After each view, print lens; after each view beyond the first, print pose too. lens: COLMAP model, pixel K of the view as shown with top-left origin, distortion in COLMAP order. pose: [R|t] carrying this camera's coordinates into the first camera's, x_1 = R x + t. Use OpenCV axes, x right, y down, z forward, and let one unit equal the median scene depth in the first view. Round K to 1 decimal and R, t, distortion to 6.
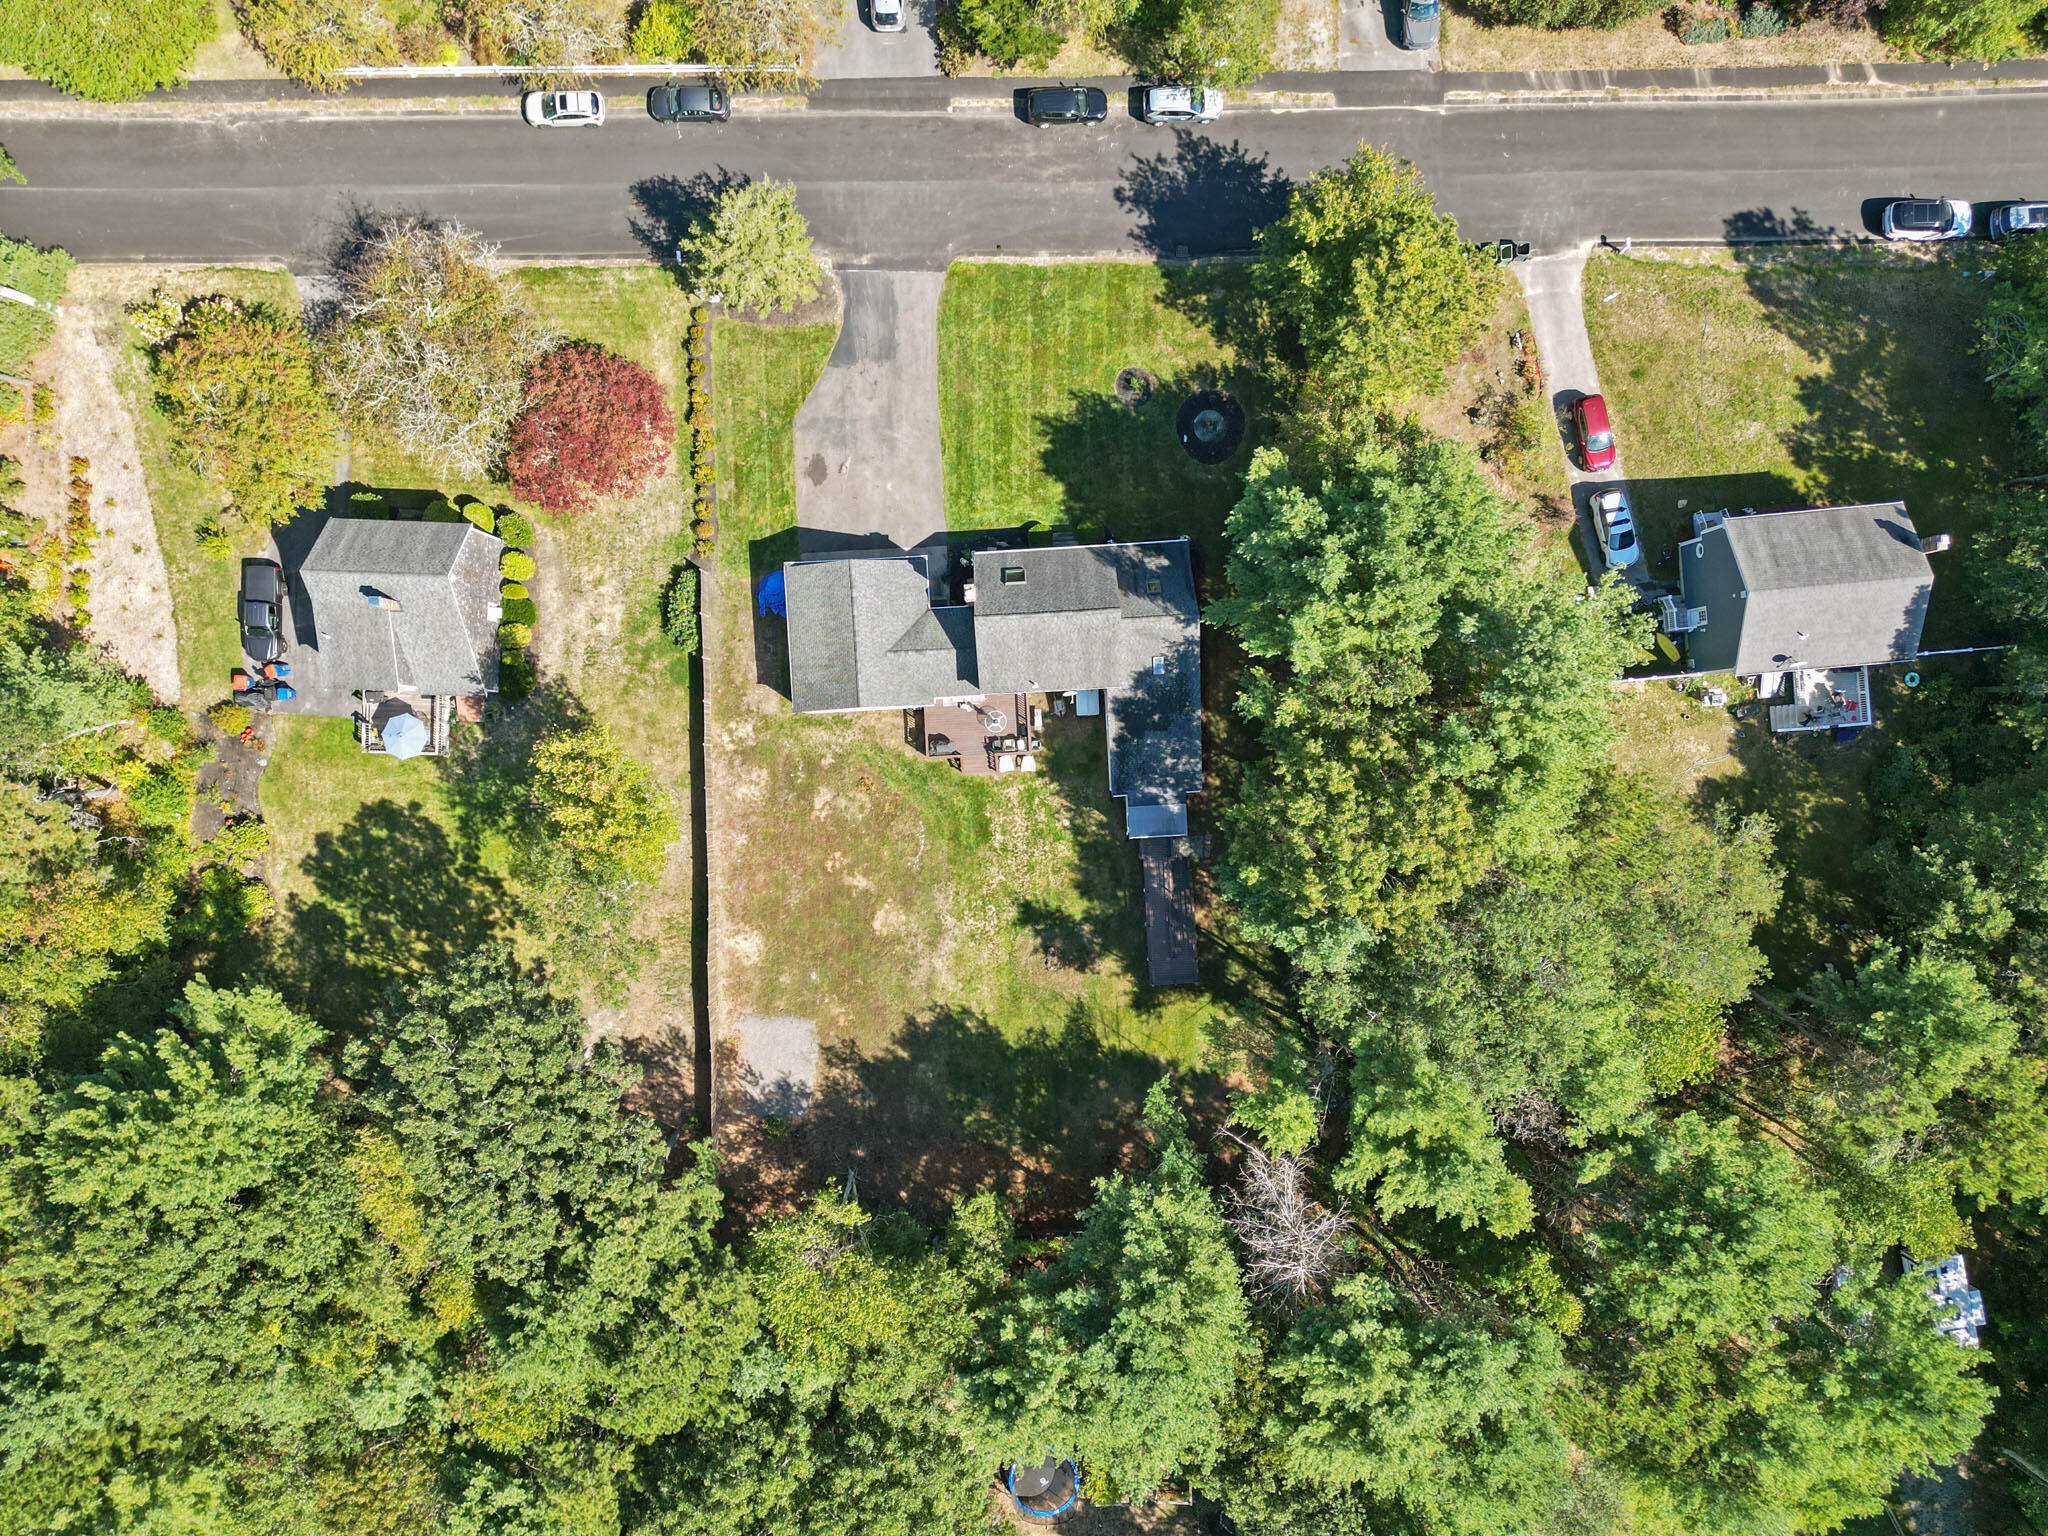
lens RADIAL K [[1570.4, 0, 1042.3], [0, 1570.4, 820.4], [0, 0, 1]] dist [-0.033680, -0.002475]
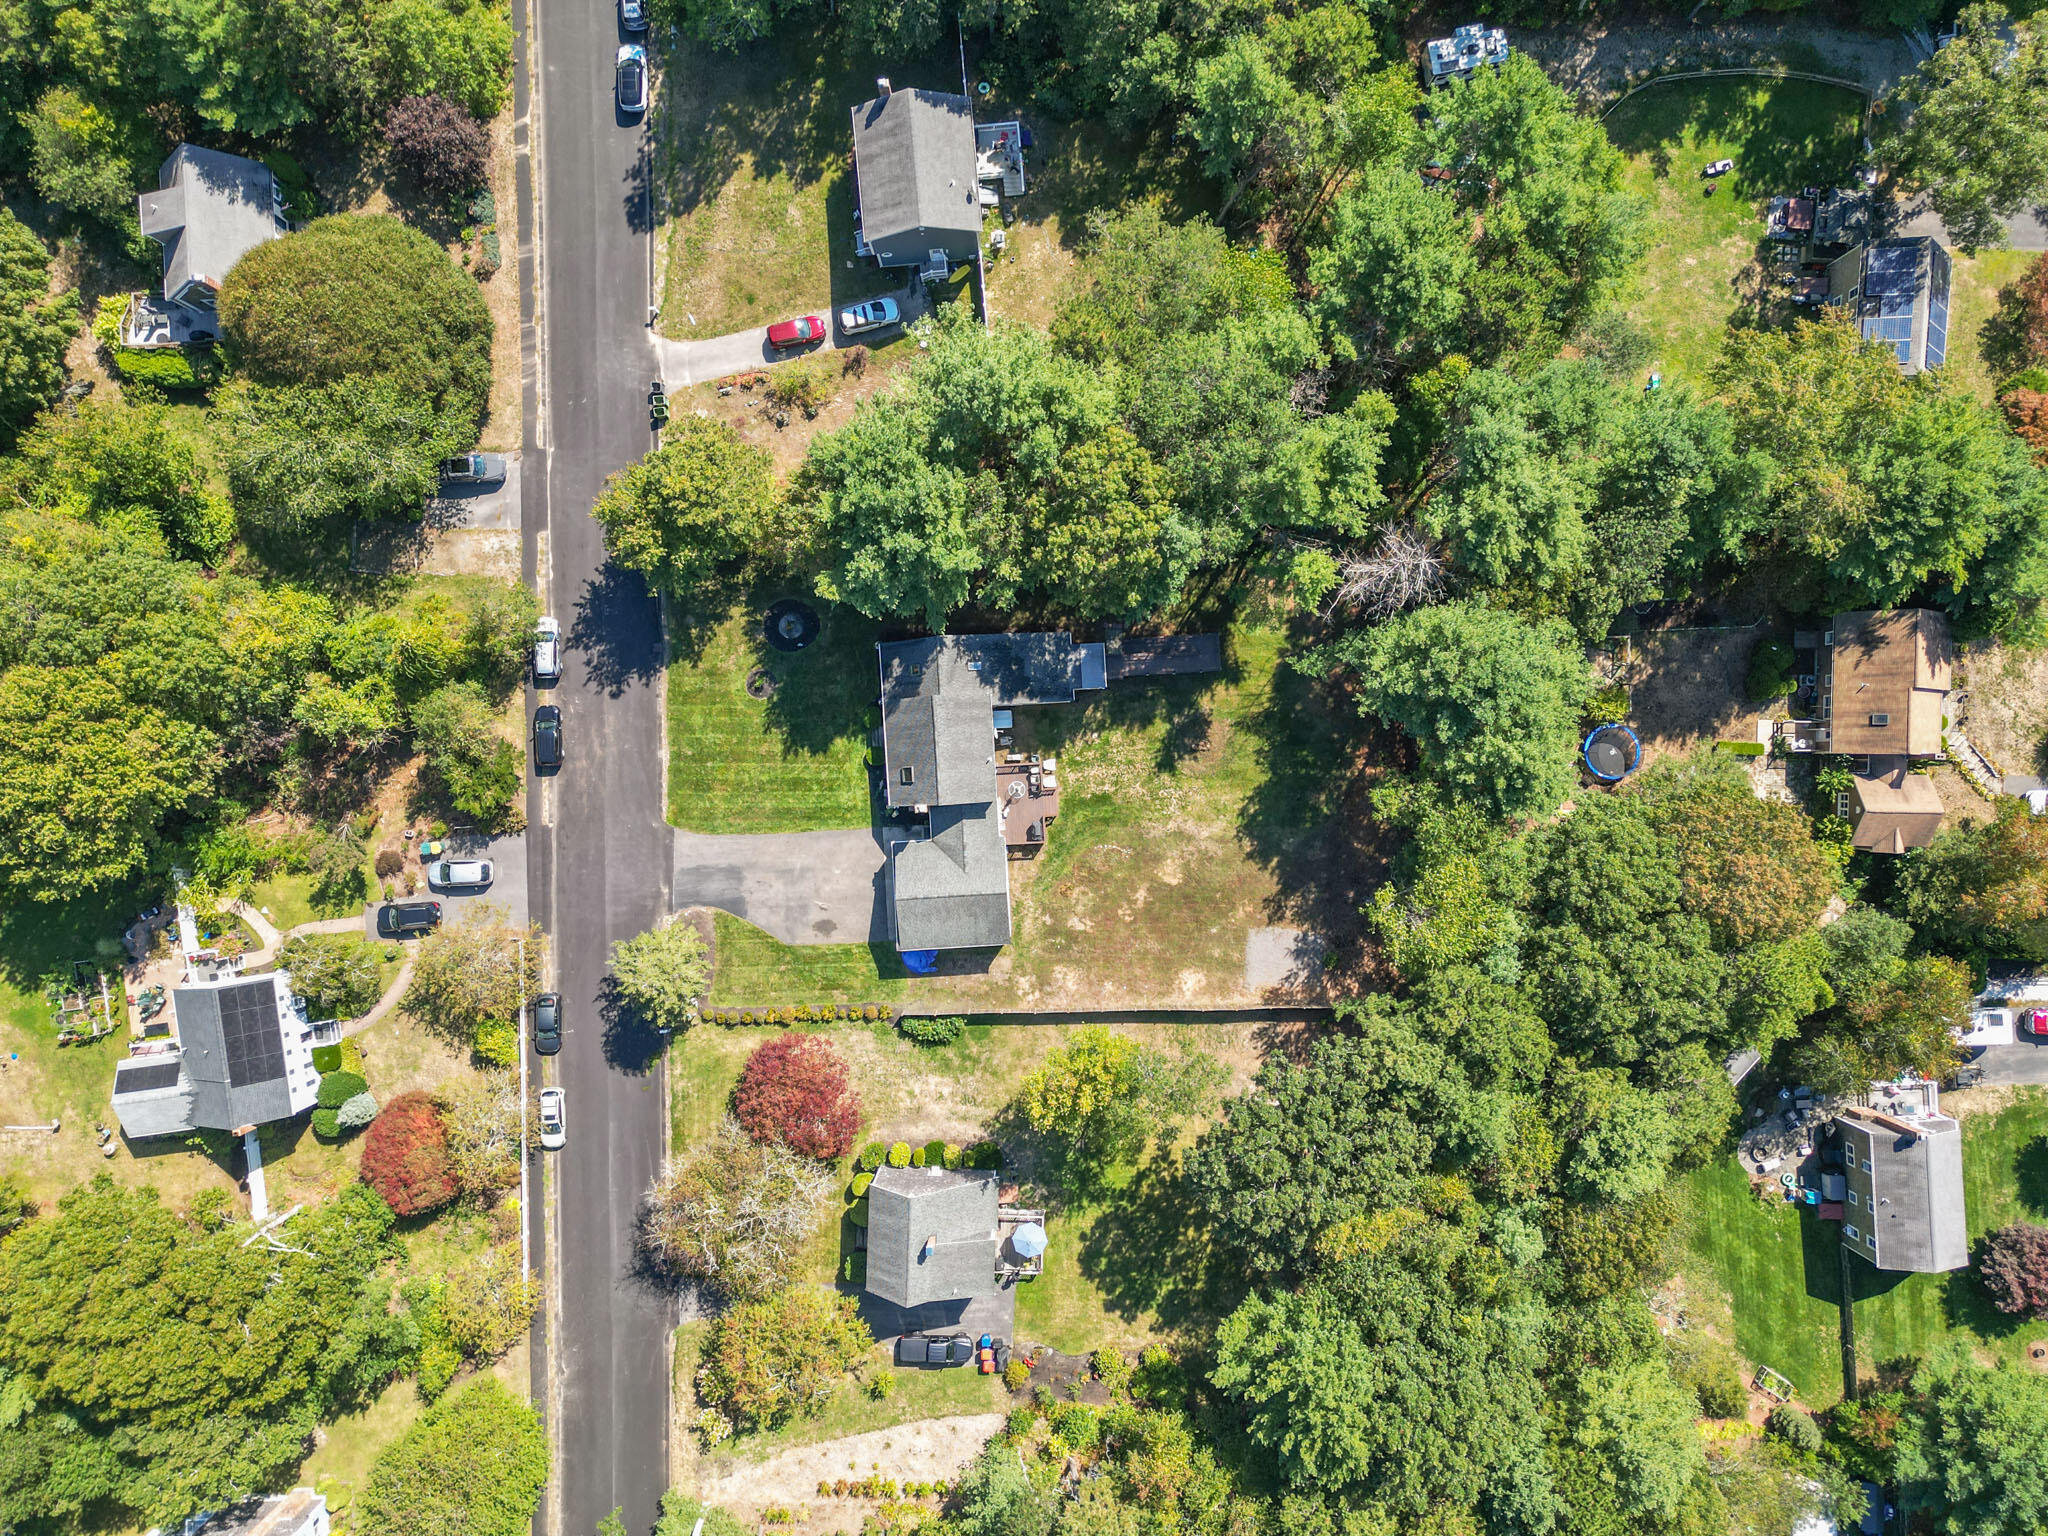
lens RADIAL K [[1483.4, 0, 1079.9], [0, 1483.4, 761.6], [0, 0, 1]] dist [-0.110587, -0.001040]
pose [[-0.001744, -0.999983, -0.005644, 0.000605], [0.999865, -0.001652, -0.016343, 0.009629], [0.016334, -0.005671, 0.999851, -0.242076]]
